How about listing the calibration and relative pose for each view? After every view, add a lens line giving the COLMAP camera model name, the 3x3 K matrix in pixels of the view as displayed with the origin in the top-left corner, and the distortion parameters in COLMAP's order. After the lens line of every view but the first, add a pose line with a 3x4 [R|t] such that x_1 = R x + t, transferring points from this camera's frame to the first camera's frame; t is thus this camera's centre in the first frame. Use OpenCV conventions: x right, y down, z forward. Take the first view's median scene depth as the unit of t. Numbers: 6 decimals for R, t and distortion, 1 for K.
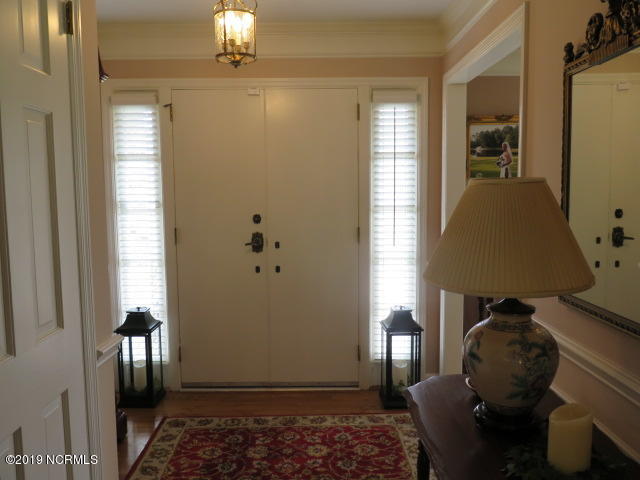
lens RADIAL K [[535.3, 0, 318.1], [0, 535.3, 239.2], [0, 0, 1]] dist [-0.037823, 0.018904]
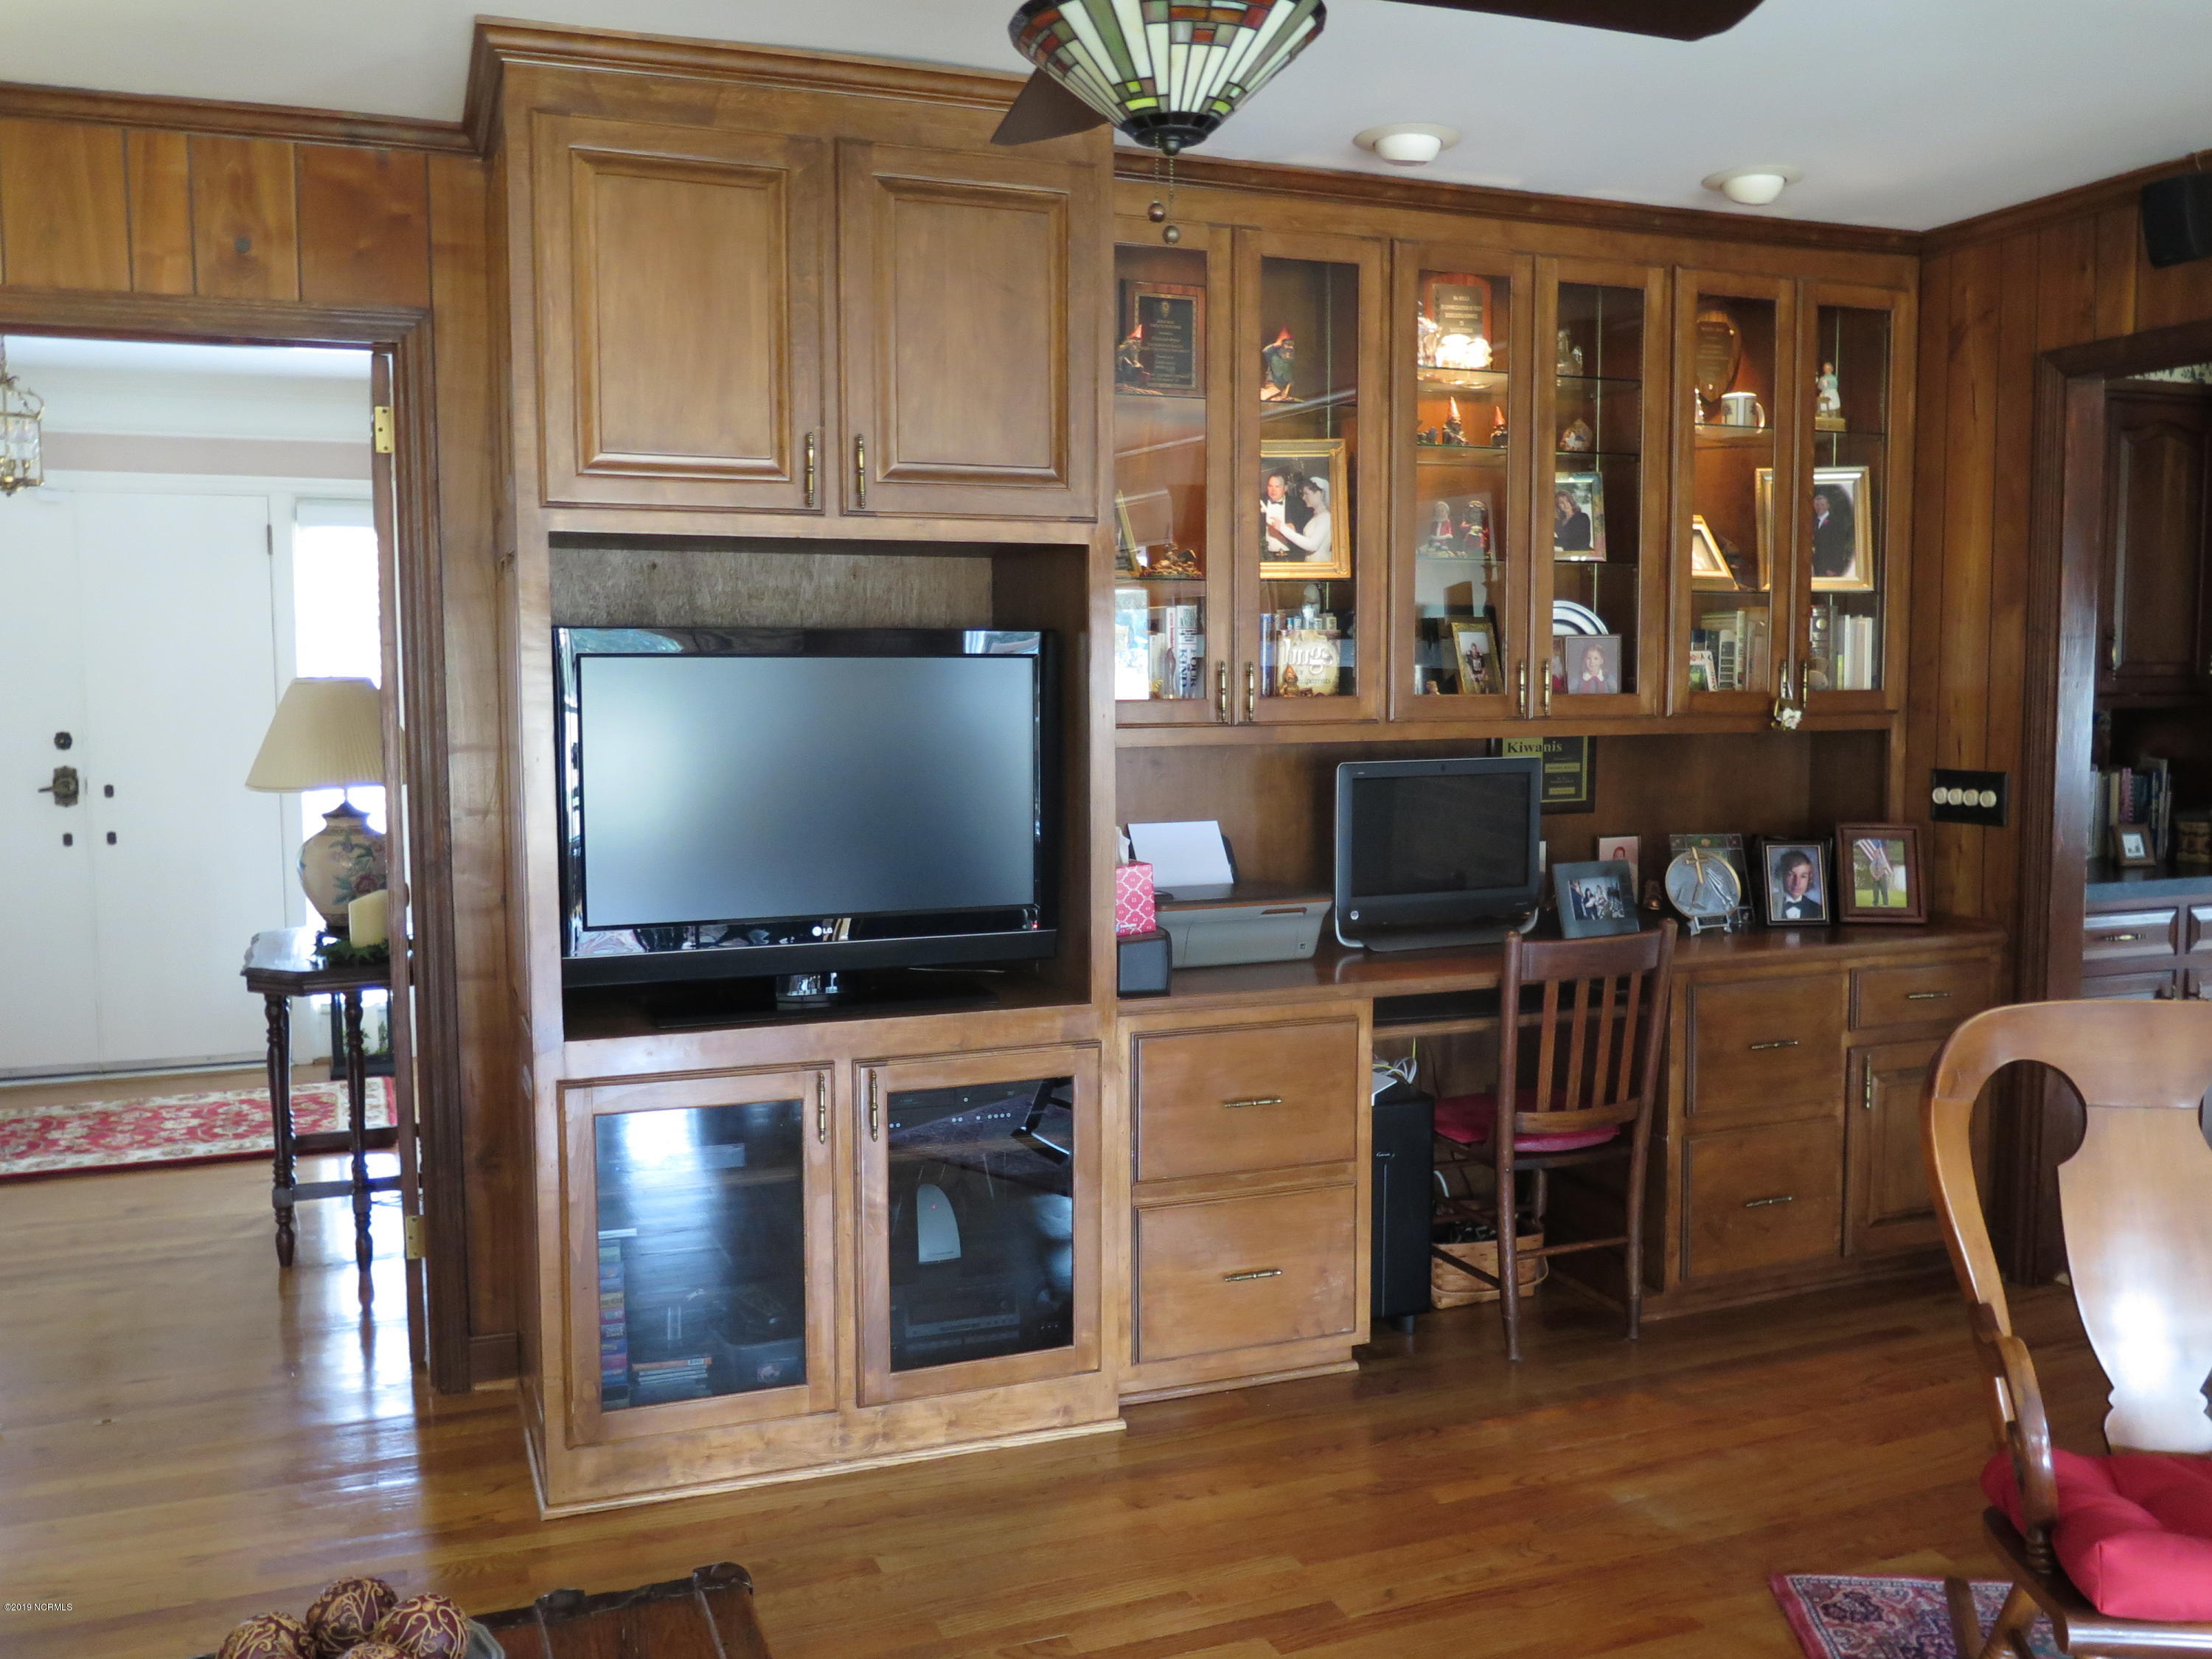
lens RADIAL K [[1850.2, 0, 1109.4], [0, 1850.2, 833.3], [0, 0, 1]] dist [-0.037823, 0.018904]
pose [[0.929270, -0.027687, 0.368362, 0.175368], [0.031123, 0.999510, -0.003387, 0.090992], [-0.368088, 0.014611, 0.929676, -1.041887]]
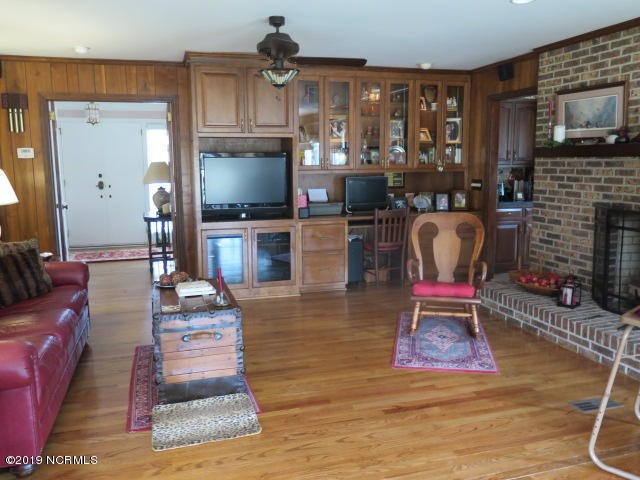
lens RADIAL K [[535.3, 0, 322.9], [0, 535.3, 239.4], [0, 0, 1]] dist [-0.037823, 0.018904]
pose [[0.955316, -0.041683, 0.292632, 0.137876], [0.026958, 0.998168, 0.054173, 0.152308], [-0.294354, -0.043864, 0.954689, -1.675106]]
